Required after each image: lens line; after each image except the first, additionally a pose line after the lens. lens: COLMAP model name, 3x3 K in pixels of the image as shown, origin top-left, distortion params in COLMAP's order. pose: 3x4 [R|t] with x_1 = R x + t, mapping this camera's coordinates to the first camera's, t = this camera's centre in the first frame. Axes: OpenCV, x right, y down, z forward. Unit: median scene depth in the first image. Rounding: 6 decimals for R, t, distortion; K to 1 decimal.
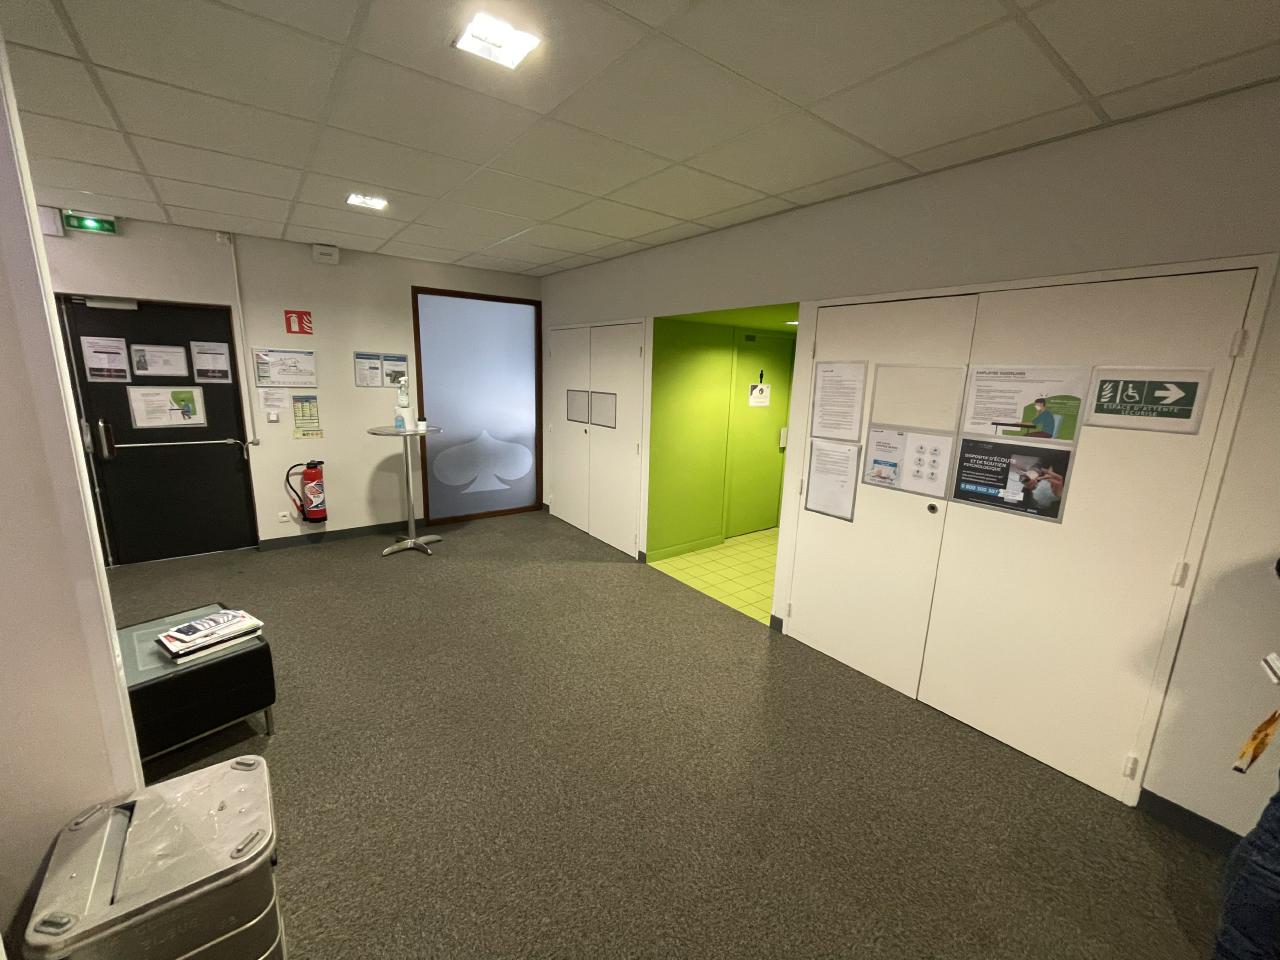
lens RADIAL K [[515.8, 0, 640.0], [0, 515.8, 480.0], [0, 0, 1]] dist [-0.002237, -0.000089]
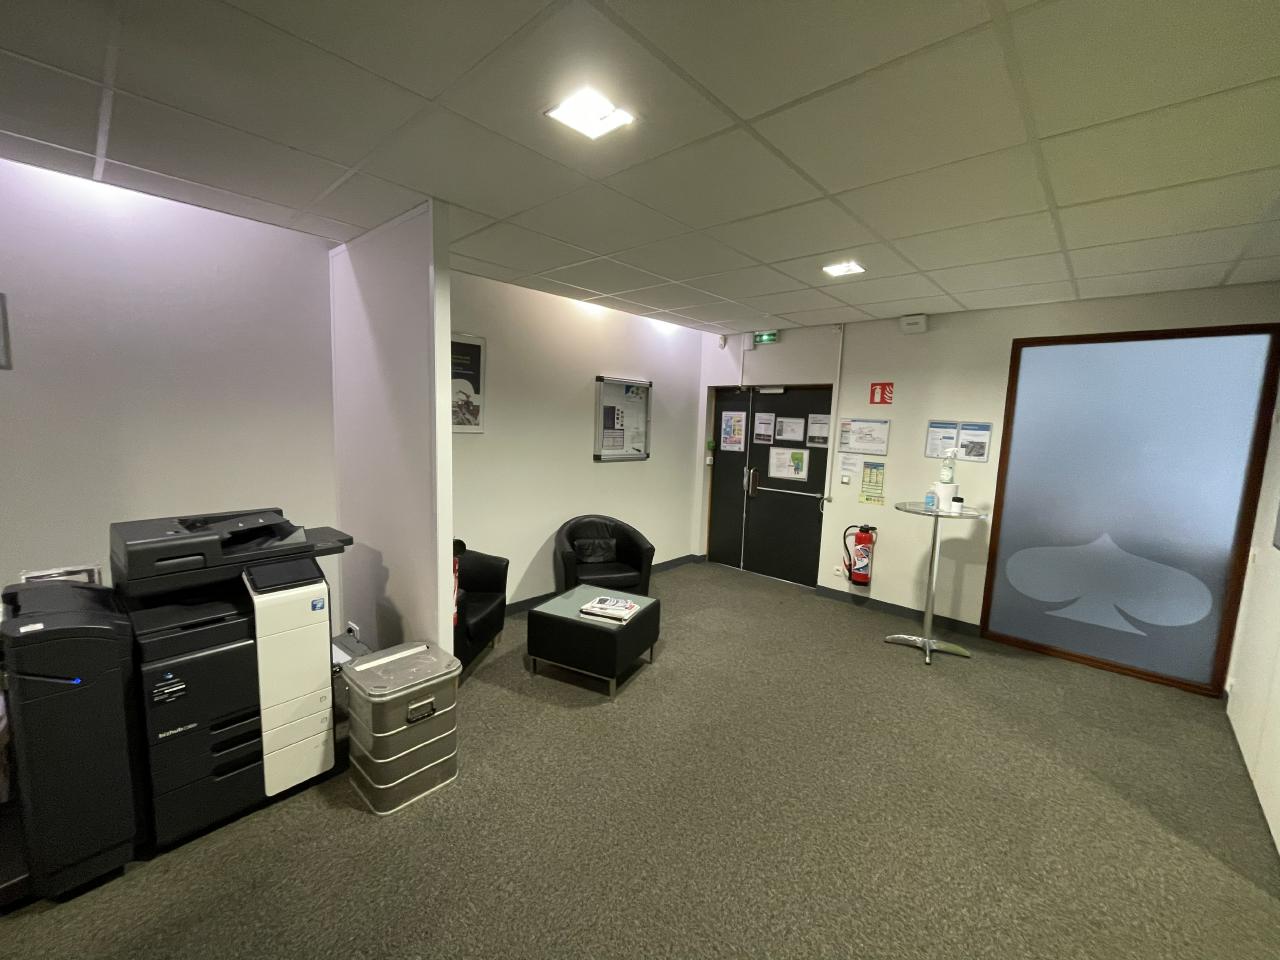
lens RADIAL K [[515.8, 0, 640.0], [0, 515.8, 480.0], [0, 0, 1]] dist [-0.002237, -0.000089]
pose [[0.186892, 0.092838, -0.977984, 0.283493], [-0.231909, 0.971557, 0.047911, -0.072241], [0.954615, 0.217849, 0.203107, 0.359788]]
